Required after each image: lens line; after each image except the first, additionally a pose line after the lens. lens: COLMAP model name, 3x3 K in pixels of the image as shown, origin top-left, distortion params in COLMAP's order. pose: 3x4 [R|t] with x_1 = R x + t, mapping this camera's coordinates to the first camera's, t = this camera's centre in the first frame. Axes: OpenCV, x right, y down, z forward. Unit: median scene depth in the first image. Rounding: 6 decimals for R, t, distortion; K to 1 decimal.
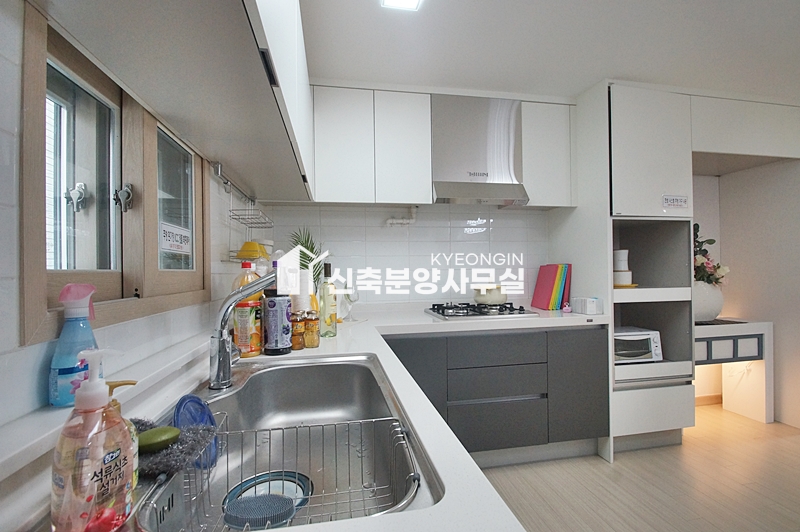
lens RADIAL K [[362.6, 0, 400.0], [0, 362.6, 266.0], [0, 0, 1]] dist [-0.000450, 0.000012]
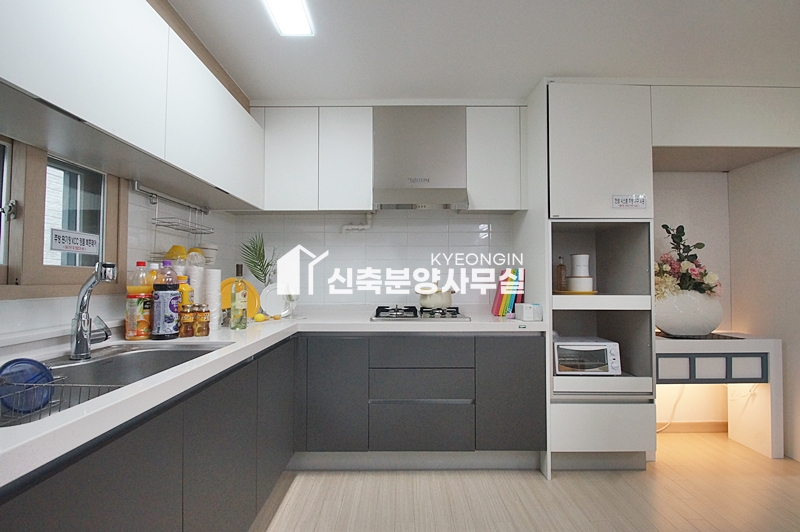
lens RADIAL K [[359.6, 0, 400.0], [0, 359.6, 266.0], [0, 0, 1]] dist [-0.000103, -0.000123]
pose [[0.981802, 0.007329, -0.189767, 0.355768], [-0.011334, 0.999735, -0.020028, 0.010329], [0.189570, 0.021814, 0.981625, -0.004562]]
